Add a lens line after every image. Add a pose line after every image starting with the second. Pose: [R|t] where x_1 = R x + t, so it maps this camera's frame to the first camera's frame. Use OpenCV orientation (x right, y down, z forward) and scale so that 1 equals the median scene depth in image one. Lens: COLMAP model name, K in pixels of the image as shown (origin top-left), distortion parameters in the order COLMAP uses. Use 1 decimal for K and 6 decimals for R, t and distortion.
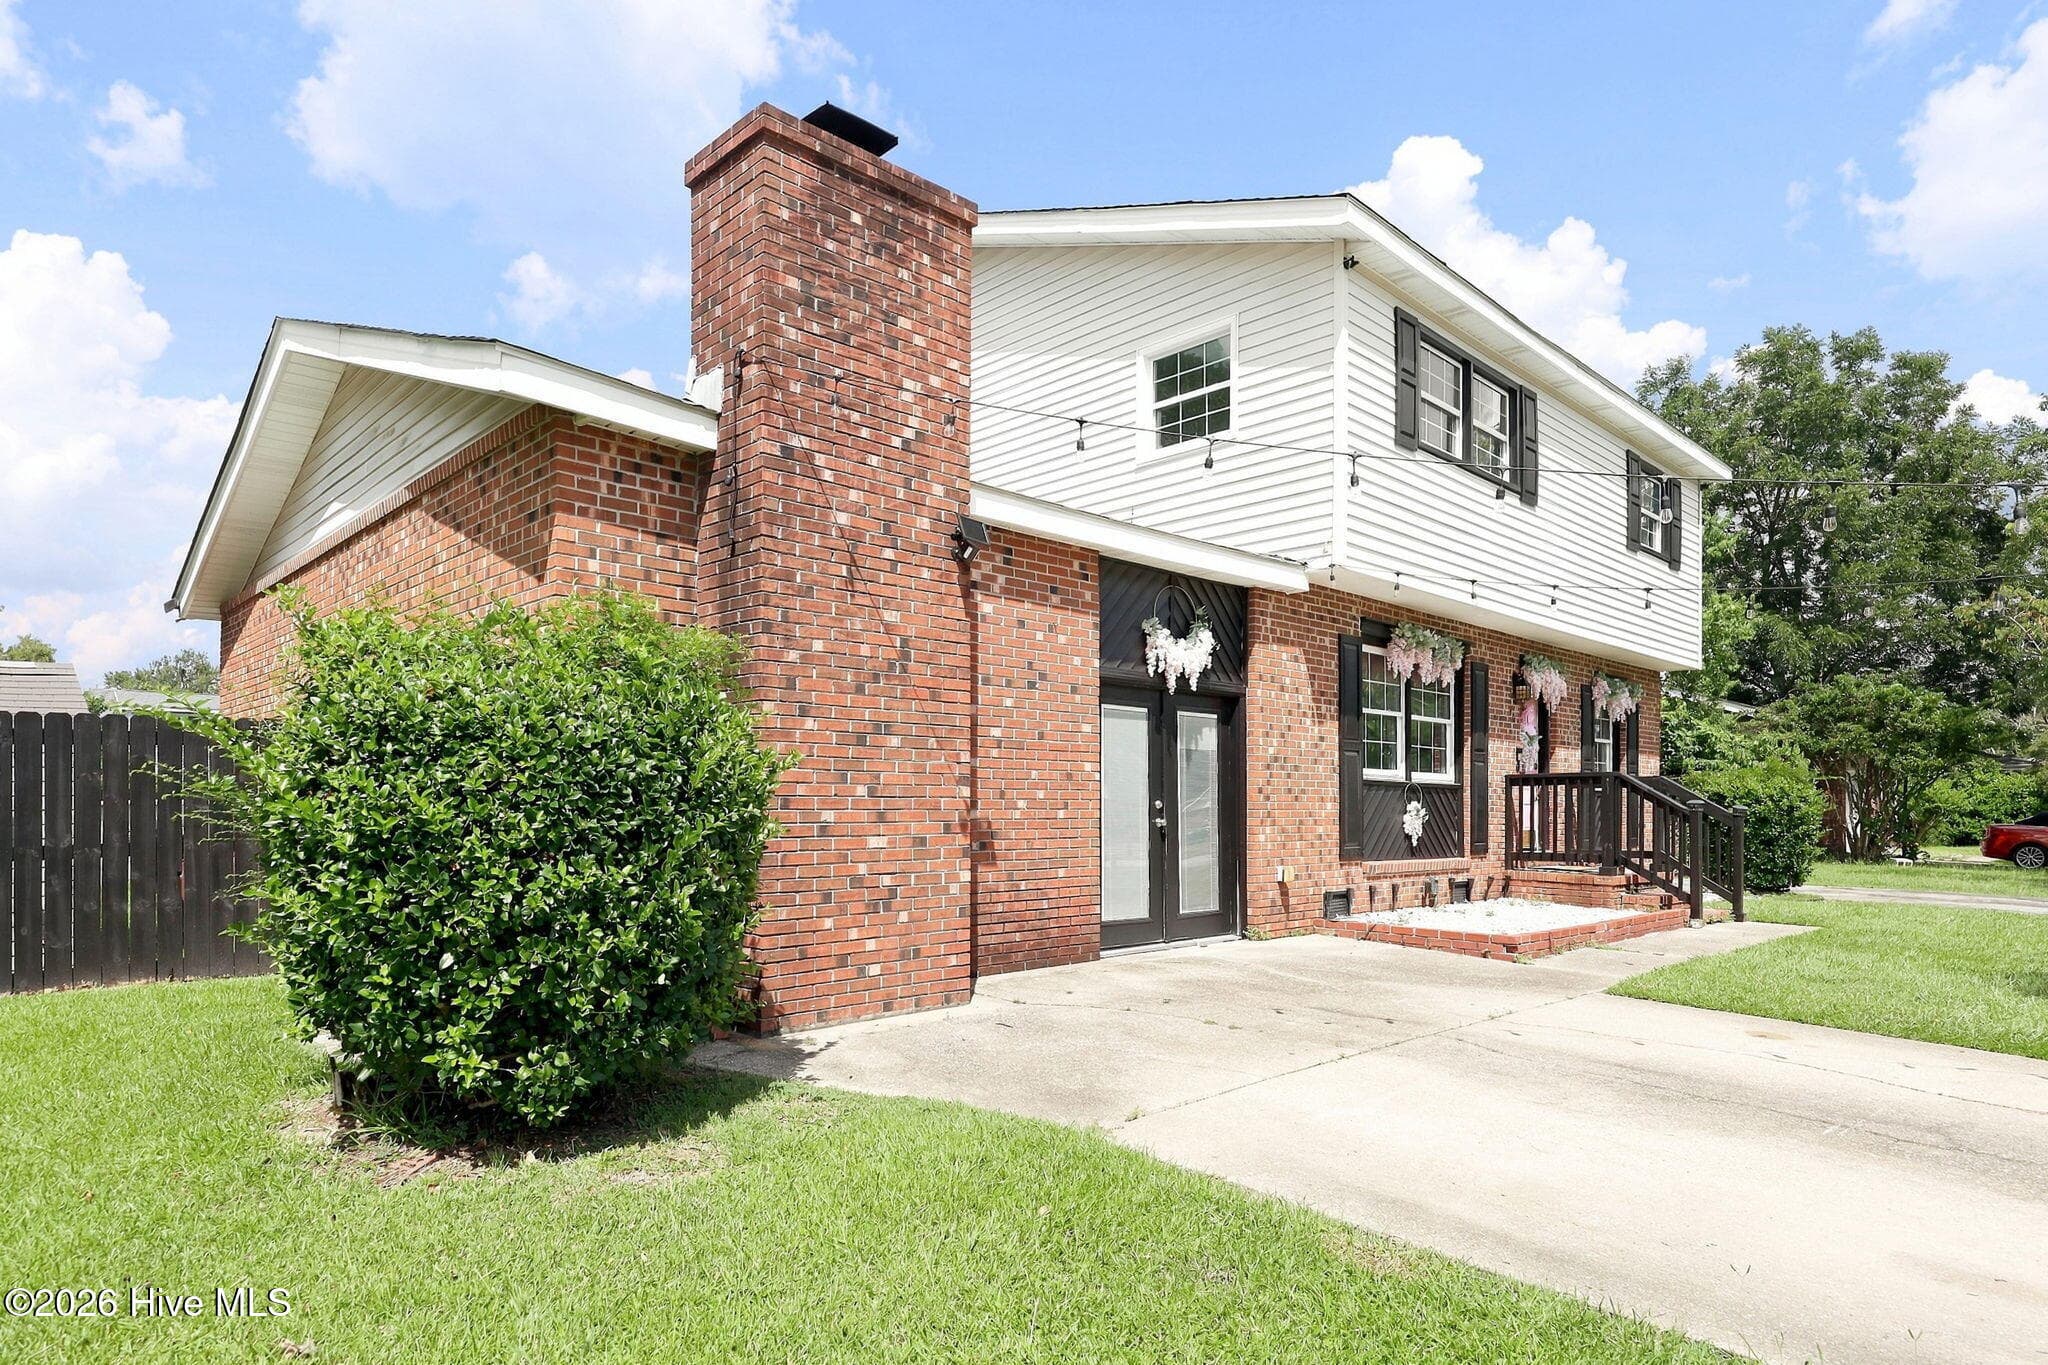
lens RADIAL K [[1132.5, 0, 1029.3], [0, 1132.5, 806.1], [0, 0, 1]] dist [0.000382, -0.012105]
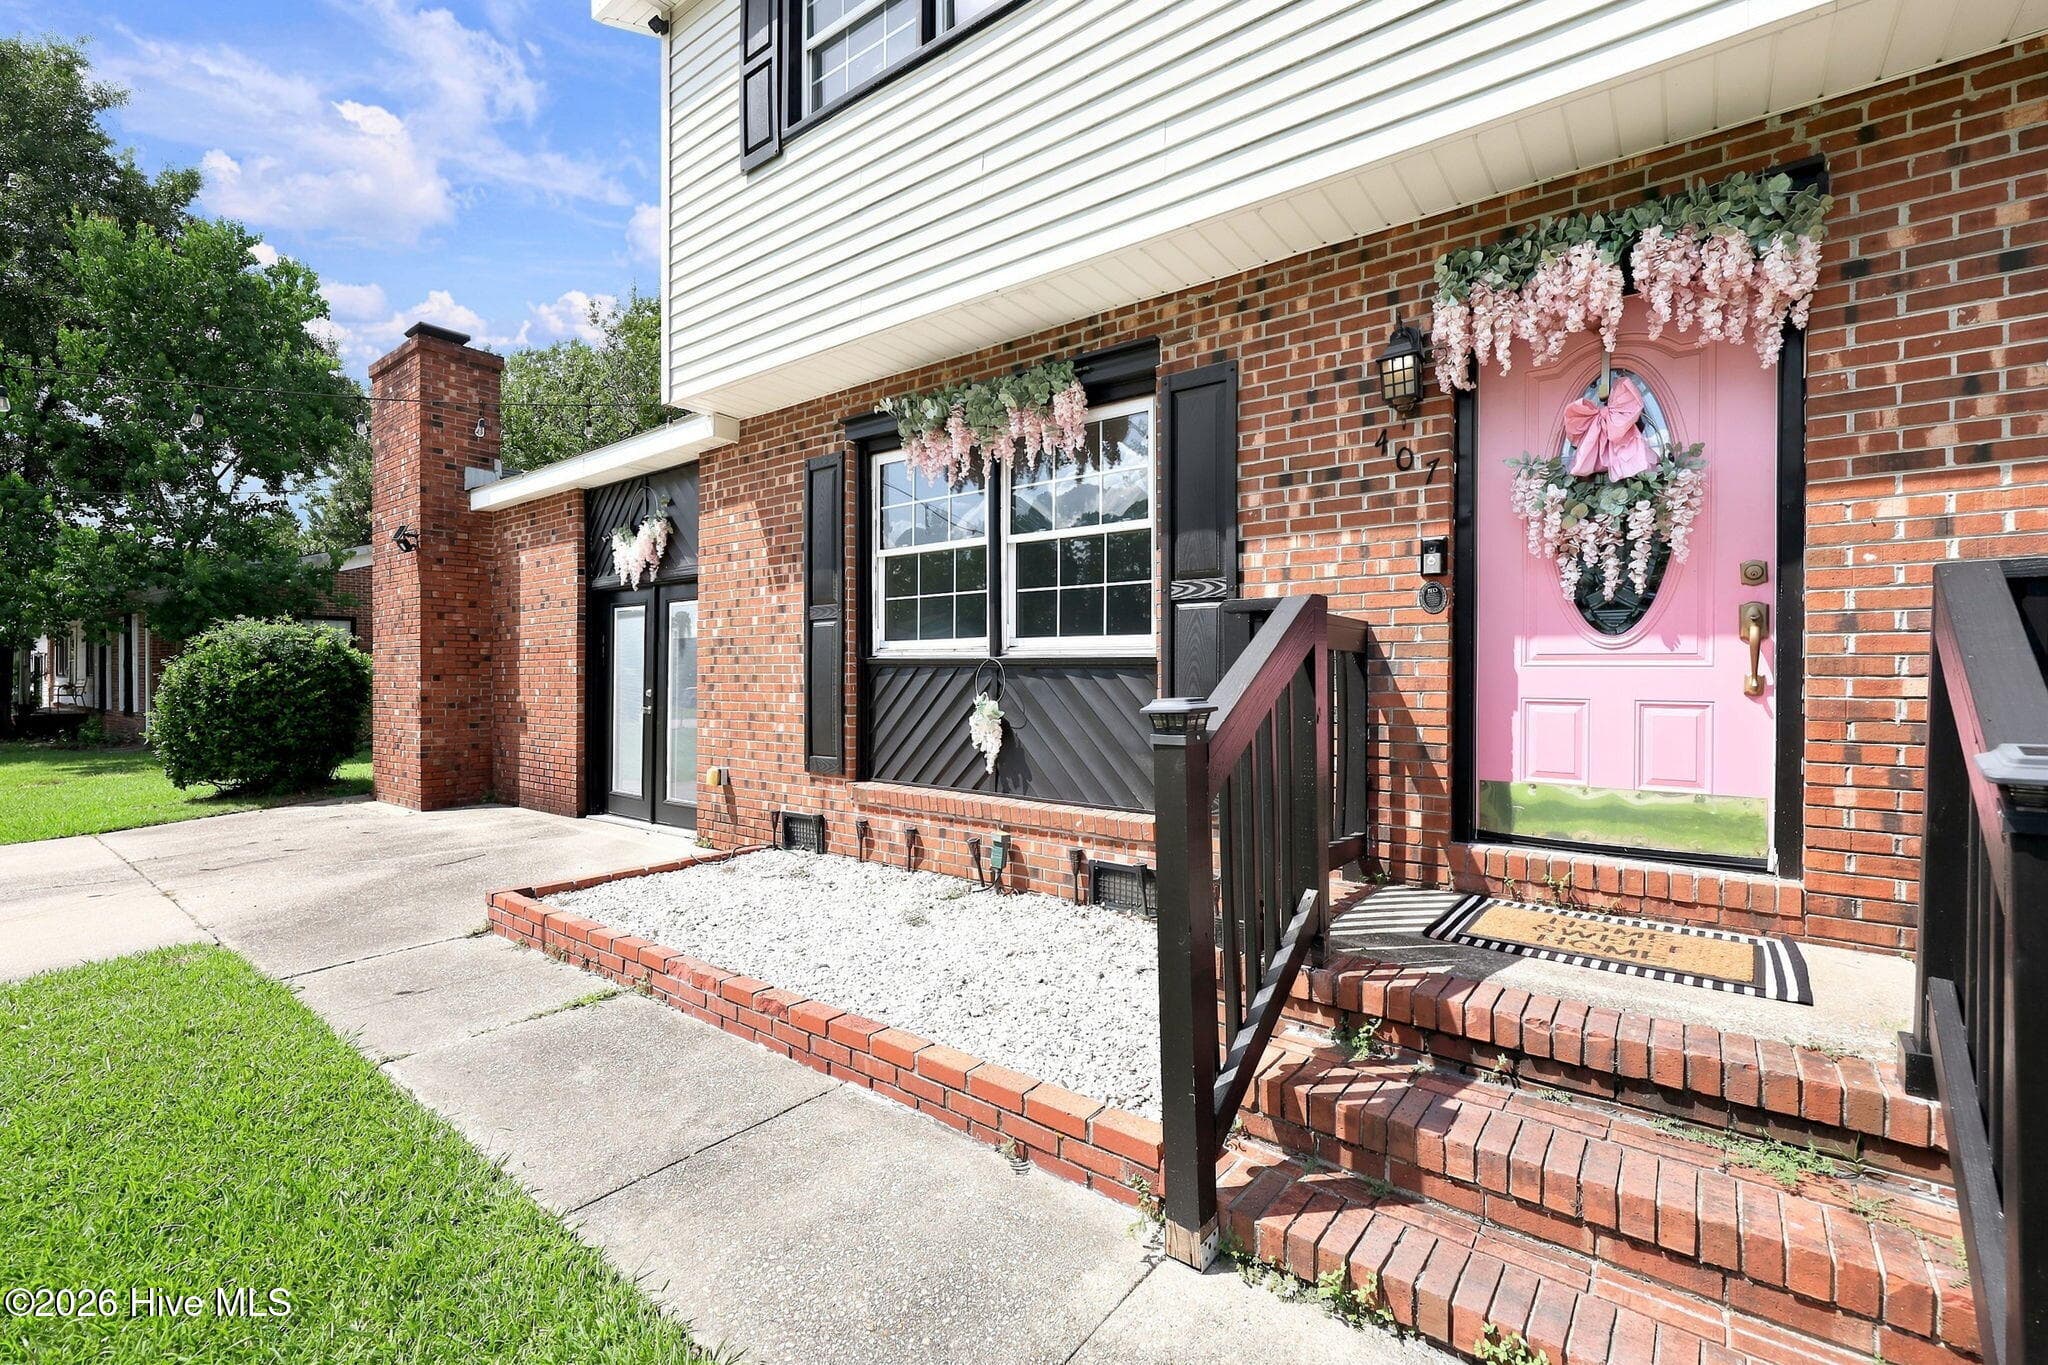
lens RADIAL K [[880.9, 0, 1024.0], [0, 880.9, 682.5], [0, 0, 1]] dist [-0.000476, -0.000009]
pose [[0.146754, 0.001727, -0.989171, 0.694818], [0.001410, 0.999997, 0.001955, -0.008751], [0.989172, -0.001681, 0.146752, 0.858714]]
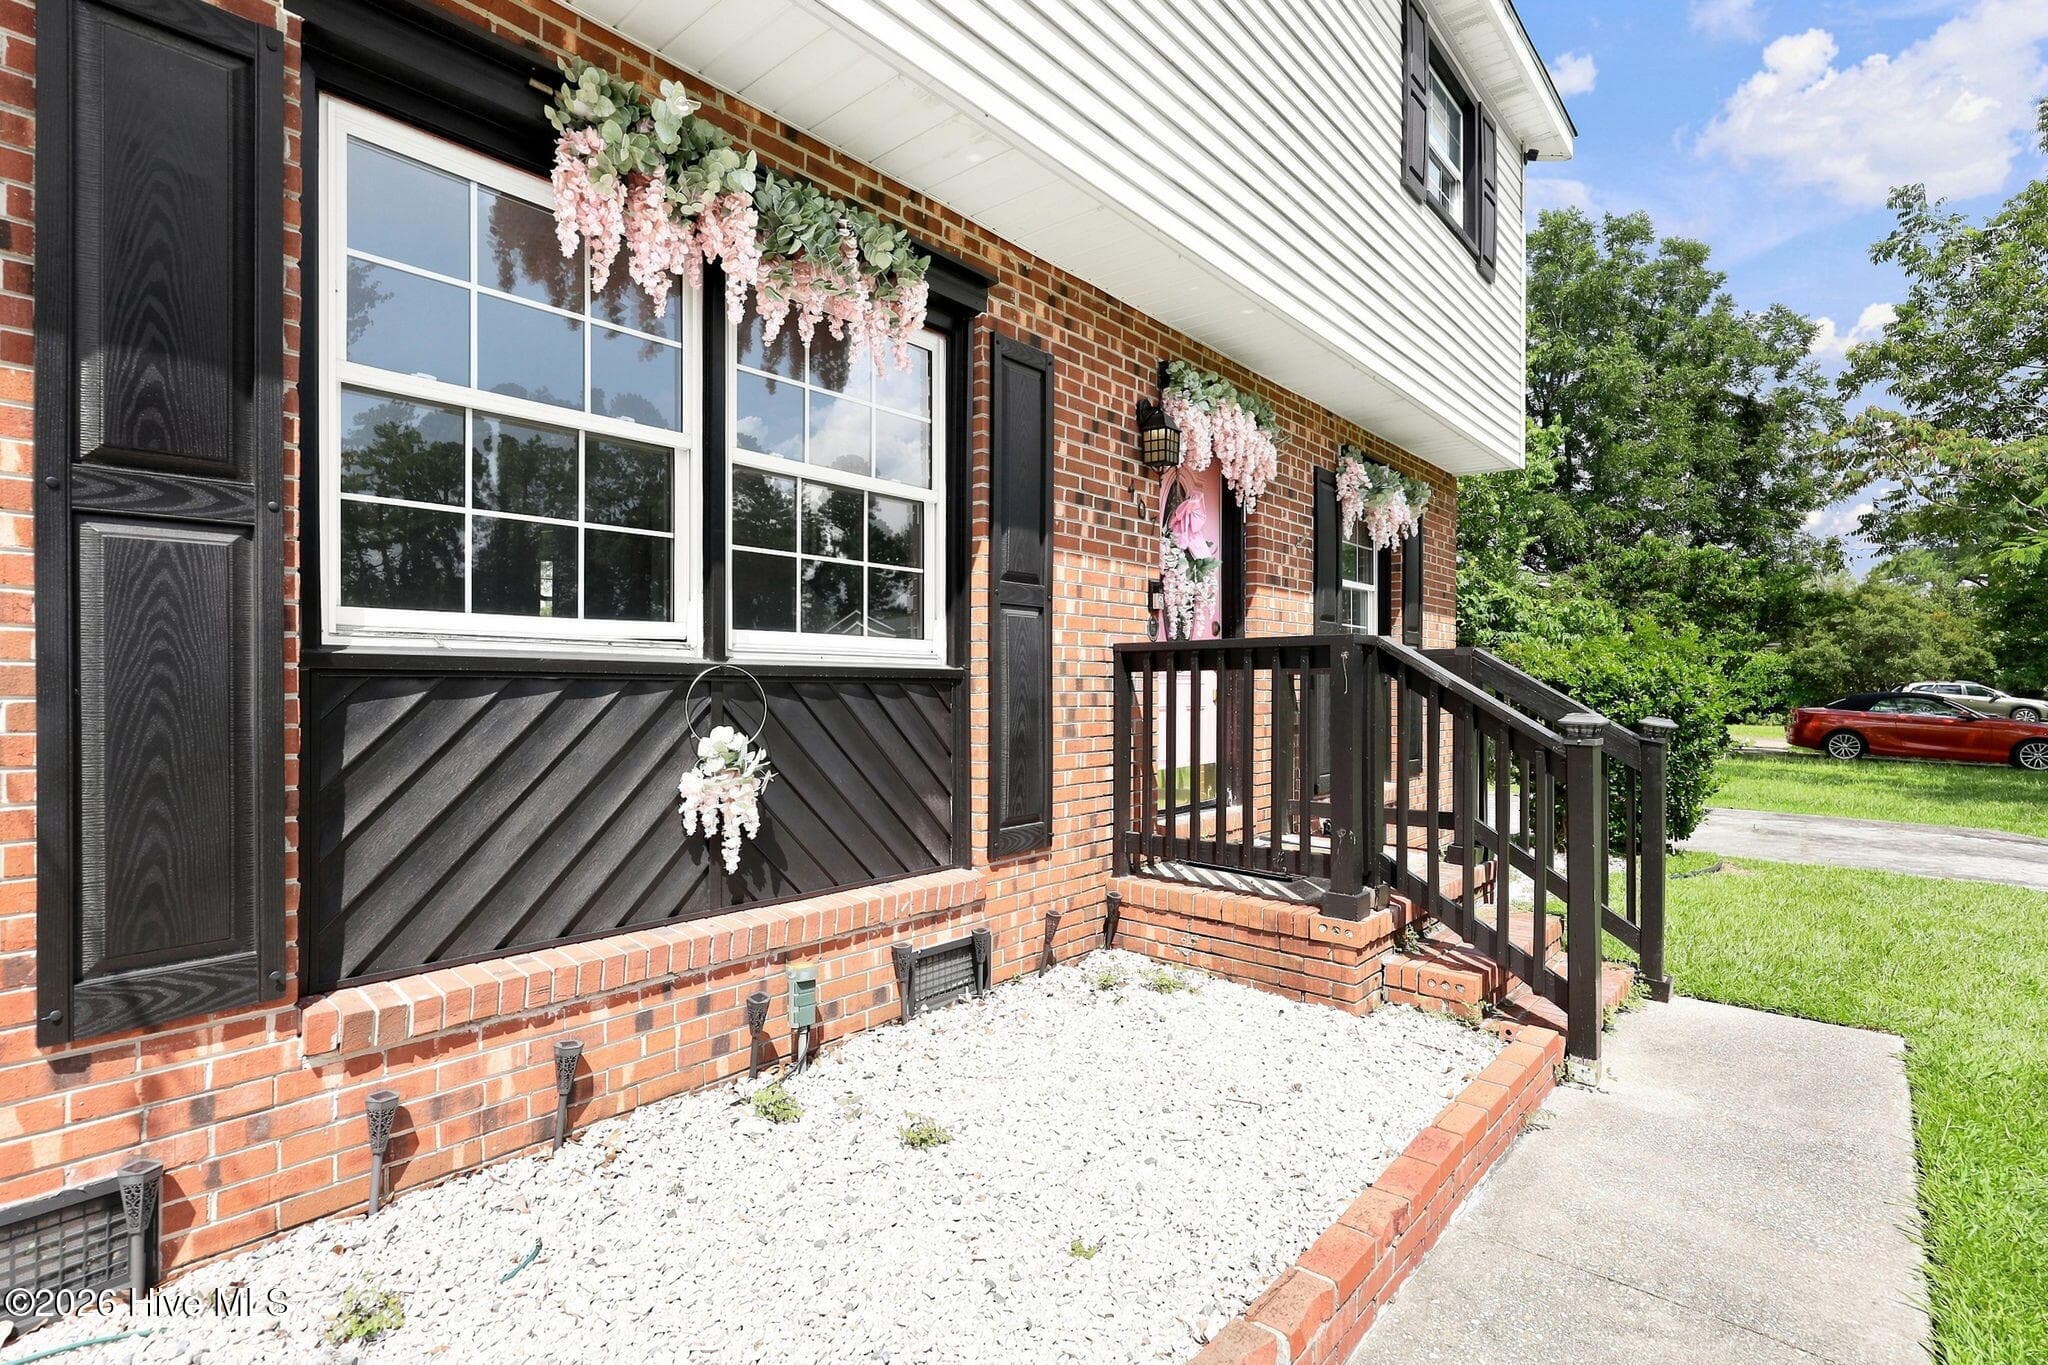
lens RADIAL K [[986.7, 0, 1024.0], [0, 986.7, 682.5], [0, 0, 1]] dist [-0.000713, -0.000209]
pose [[0.993705, -0.001657, 0.112017, 0.350835], [0.001390, 0.999996, 0.002465, -0.014761], [-0.112021, -0.002294, 0.993703, 0.654785]]
